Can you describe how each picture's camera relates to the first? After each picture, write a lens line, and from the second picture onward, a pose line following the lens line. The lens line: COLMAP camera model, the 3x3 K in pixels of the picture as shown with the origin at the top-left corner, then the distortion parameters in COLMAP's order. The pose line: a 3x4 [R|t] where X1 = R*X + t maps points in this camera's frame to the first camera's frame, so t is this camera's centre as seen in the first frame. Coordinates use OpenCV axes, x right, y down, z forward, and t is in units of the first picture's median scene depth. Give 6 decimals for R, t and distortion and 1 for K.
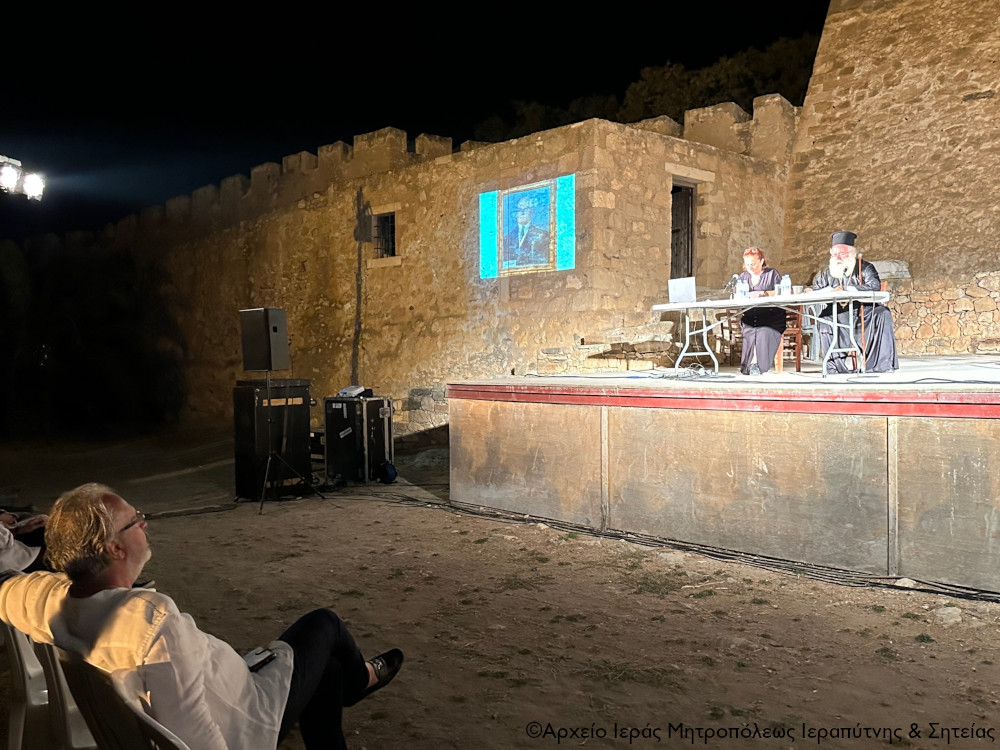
lens RADIAL K [[883.7, 0, 500.0], [0, 883.7, 375.0], [0, 0, 1]] dist [0.132277, -0.253327]
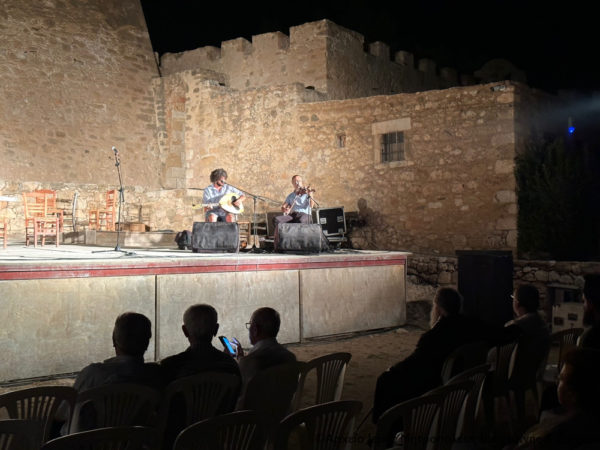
lens RADIAL K [[834.2, 0, 300.0], [0, 834.2, 225.0], [0, 0, 1]] dist [0.144853, 0.010924]
pose [[-0.068288, 0.036182, 0.997009, -0.537680], [0.010528, 0.999313, -0.035545, 0.002805], [-0.997610, 0.008069, -0.068622, 0.326431]]
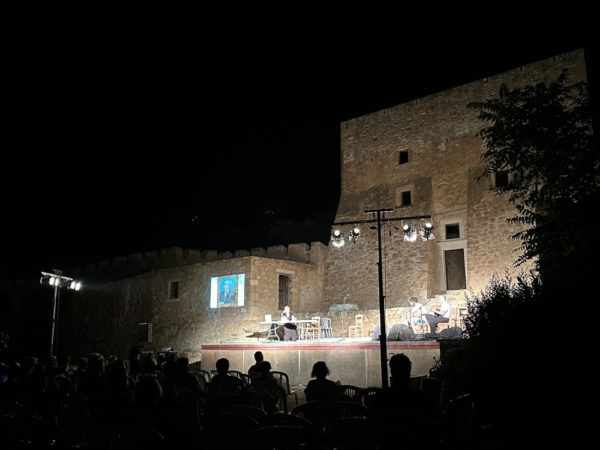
lens RADIAL K [[562.4, 0, 300.0], [0, 562.4, 225.0], [0, 0, 1]] dist [0.142154, -0.001734]
pose [[0.989356, 0.029036, 0.142587, -0.005231], [0.001999, 0.977085, -0.212842, 0.015459], [-0.145500, 0.210862, 0.966627, -0.824236]]
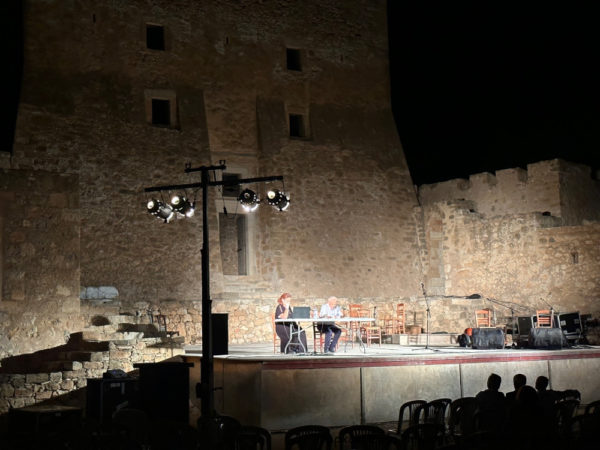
lens RADIAL K [[1007.8, 0, 299.0], [0, 1007.8, 233.5], [0, 0, 1]] dist [0.141562, -0.046642]
pose [[0.157135, 0.109929, 0.981440, -1.268334], [0.028038, 0.992888, -0.115701, -0.004528], [-0.987179, 0.045698, 0.152936, 0.395609]]
